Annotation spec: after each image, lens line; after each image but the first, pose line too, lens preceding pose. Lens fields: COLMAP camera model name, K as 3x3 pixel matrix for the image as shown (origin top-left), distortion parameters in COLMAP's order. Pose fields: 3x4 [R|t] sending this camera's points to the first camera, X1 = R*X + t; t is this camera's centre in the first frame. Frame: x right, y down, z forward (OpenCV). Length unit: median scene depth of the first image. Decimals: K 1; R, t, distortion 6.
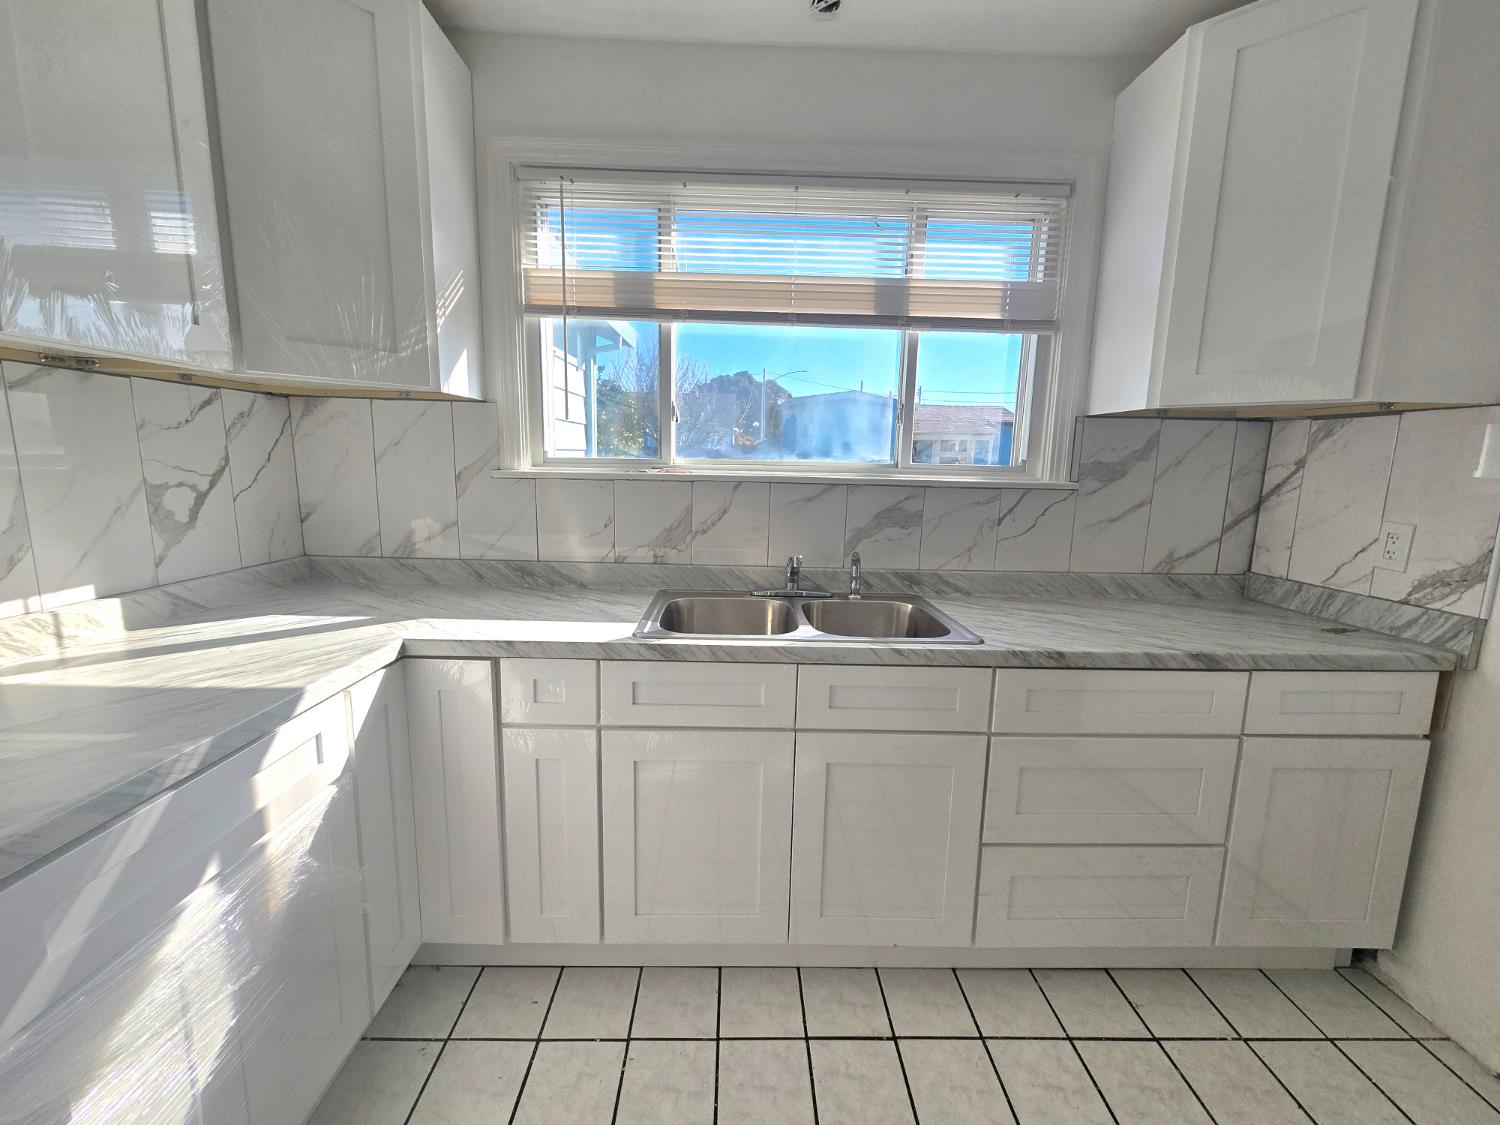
lens RADIAL K [[615.3, 0, 747.2], [0, 615.3, 554.5], [0, 0, 1]] dist [-0.001603, 0.001413]
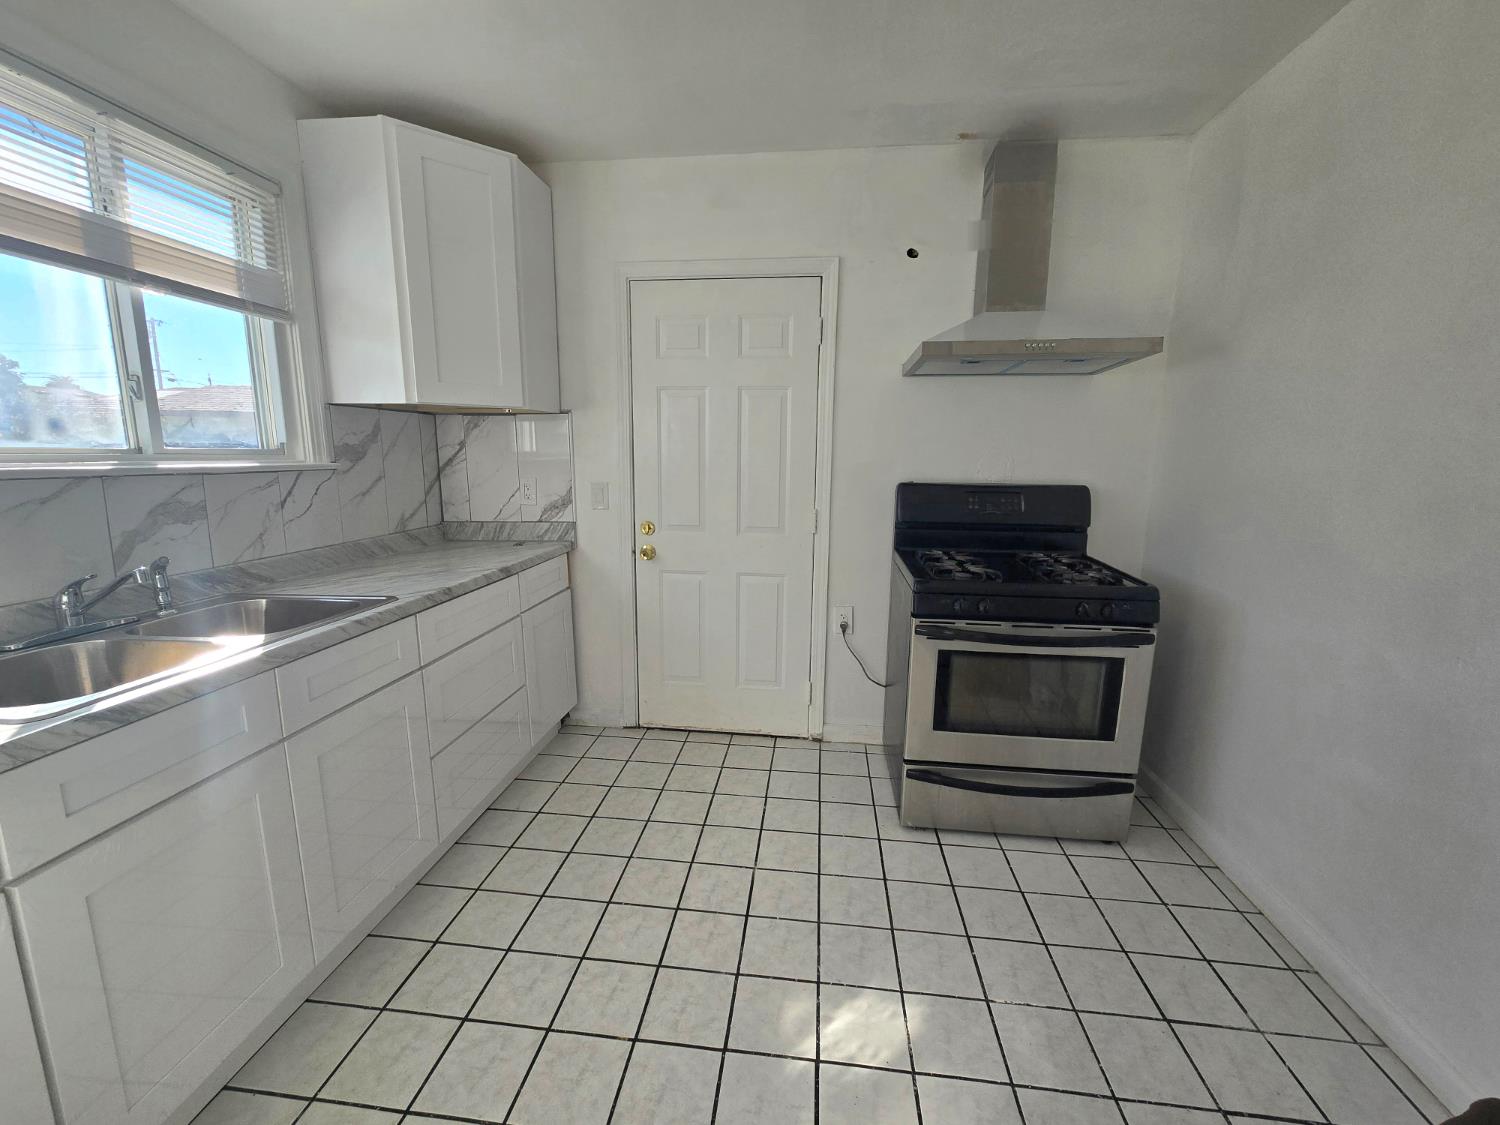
lens RADIAL K [[615.3, 0, 752.6], [0, 615.3, 554.4], [0, 0, 1]] dist [-0.001603, 0.001413]
pose [[0.129824, -0.182117, 0.974669, -0.513444], [0.152942, 0.974902, 0.161789, -0.019718], [-0.979671, 0.128063, 0.154419, 0.104485]]
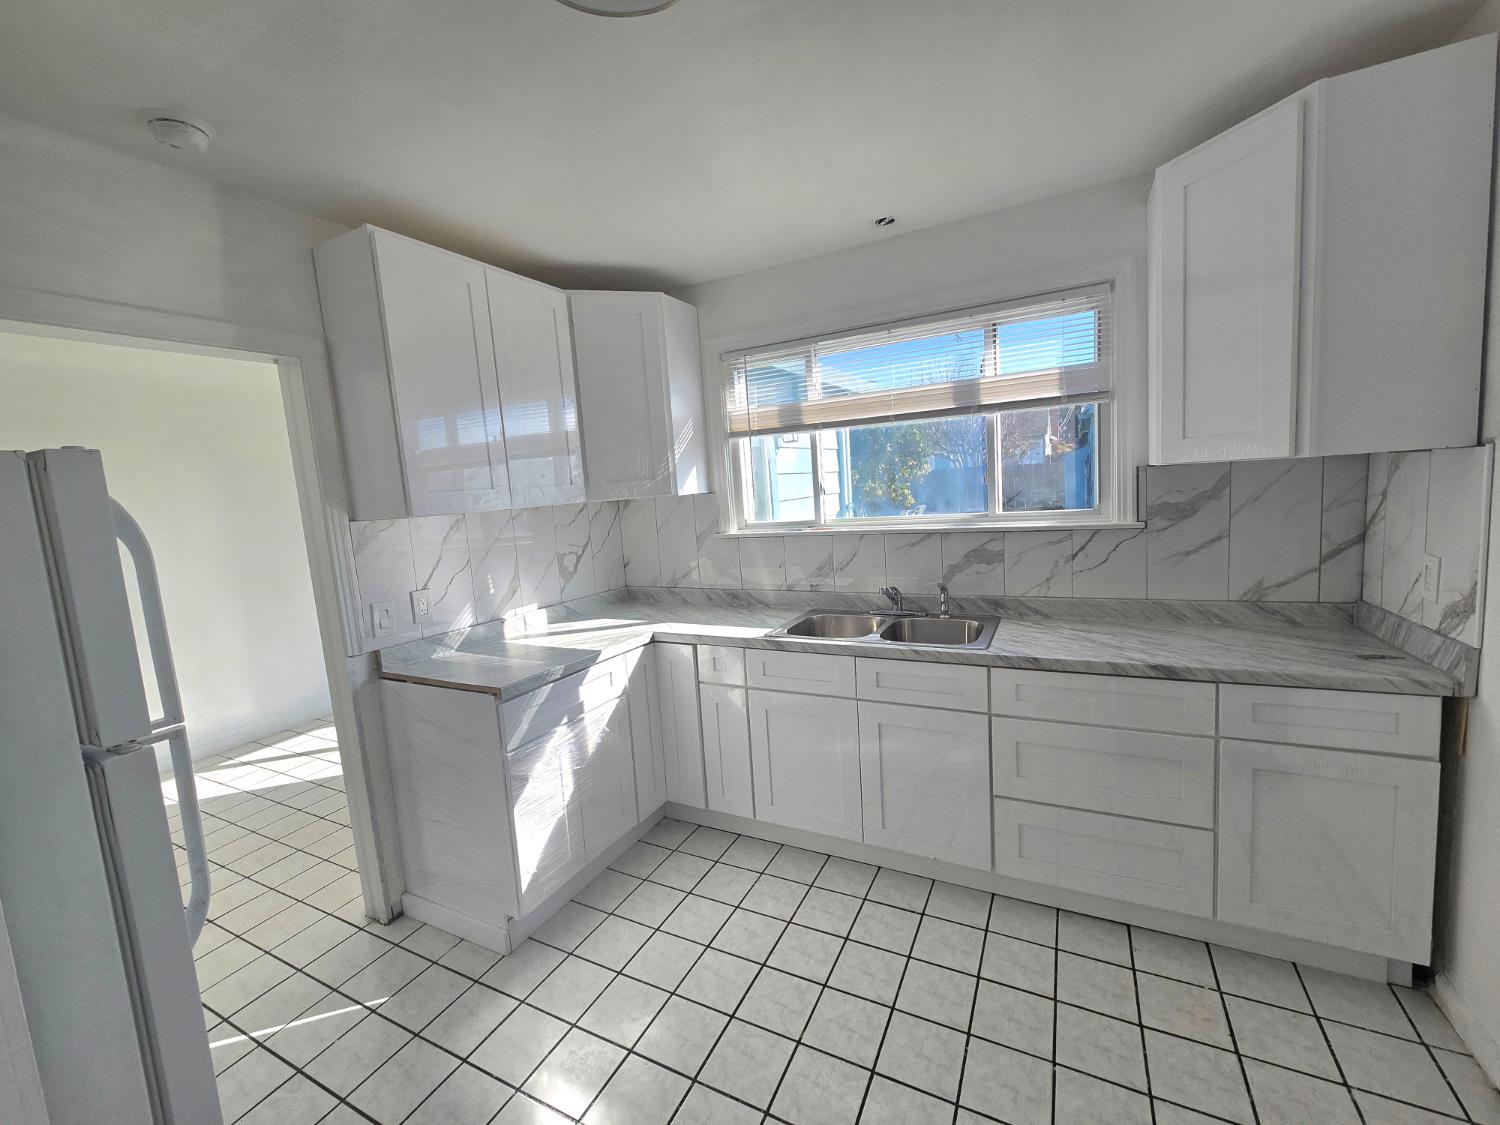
lens RADIAL K [[615.3, 0, 748.0], [0, 615.3, 554.8], [0, 0, 1]] dist [-0.001603, 0.001413]
pose [[0.874379, -0.027080, -0.484488, 0.460713], [0.011365, 0.999311, -0.035345, -0.023646], [0.485111, 0.025399, 0.874083, -0.392760]]
